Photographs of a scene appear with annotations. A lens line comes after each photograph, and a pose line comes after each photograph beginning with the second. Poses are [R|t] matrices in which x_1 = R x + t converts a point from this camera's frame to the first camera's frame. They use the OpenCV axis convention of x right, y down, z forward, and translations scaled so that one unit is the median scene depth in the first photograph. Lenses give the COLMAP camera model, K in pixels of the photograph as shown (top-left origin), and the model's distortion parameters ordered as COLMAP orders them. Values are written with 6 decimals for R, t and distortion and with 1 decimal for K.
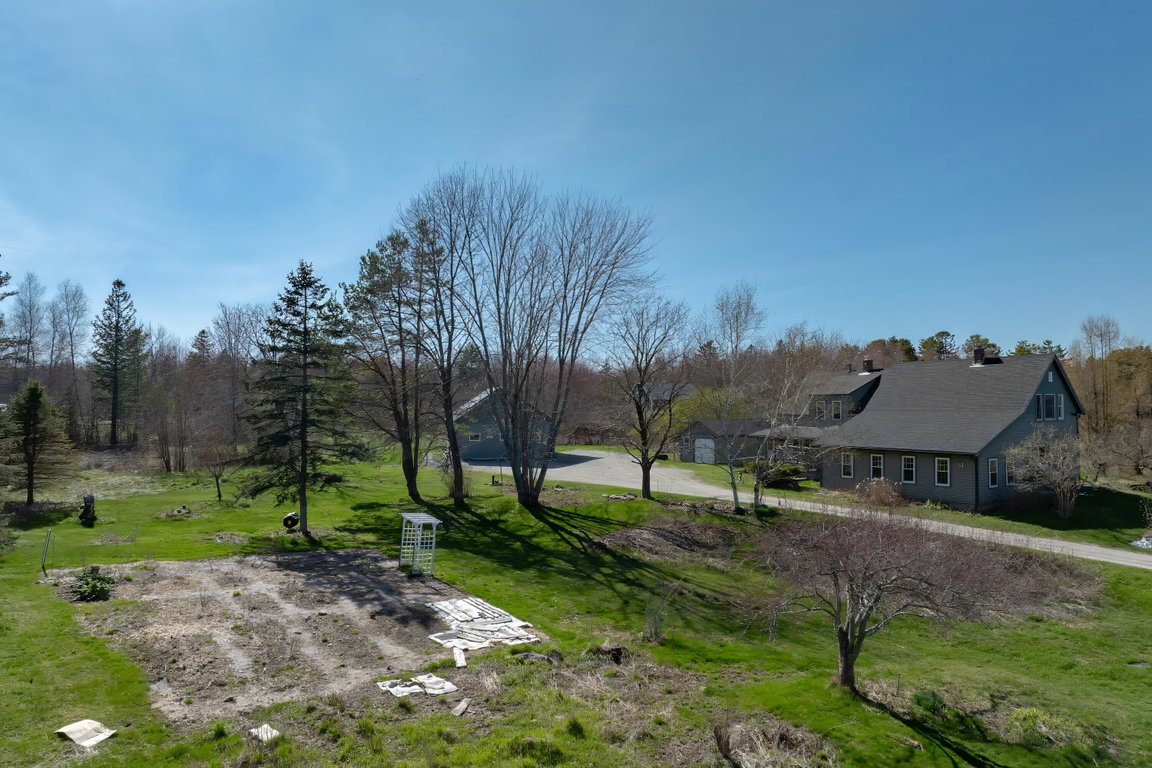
lens RADIAL K [[809.8, 0, 577.6], [0, 809.8, 383.1], [0, 0, 1]] dist [-0.033764, -0.000339]
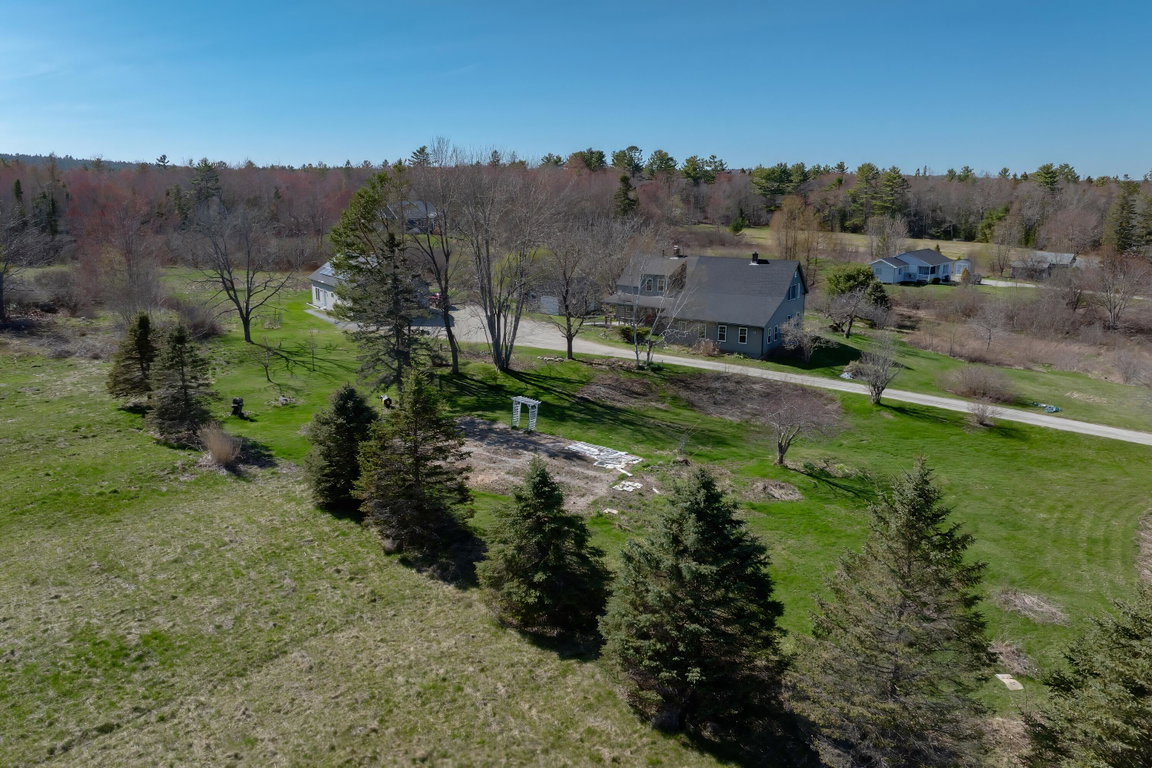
lens RADIAL K [[809.8, 0, 574.3], [0, 809.8, 384.8], [0, 0, 1]] dist [-0.033764, -0.000339]
pose [[0.921949, -0.088717, 0.377014, -0.576632], [-0.014113, 0.965071, 0.261609, -0.250629], [-0.387054, -0.246511, 0.888494, -0.458164]]
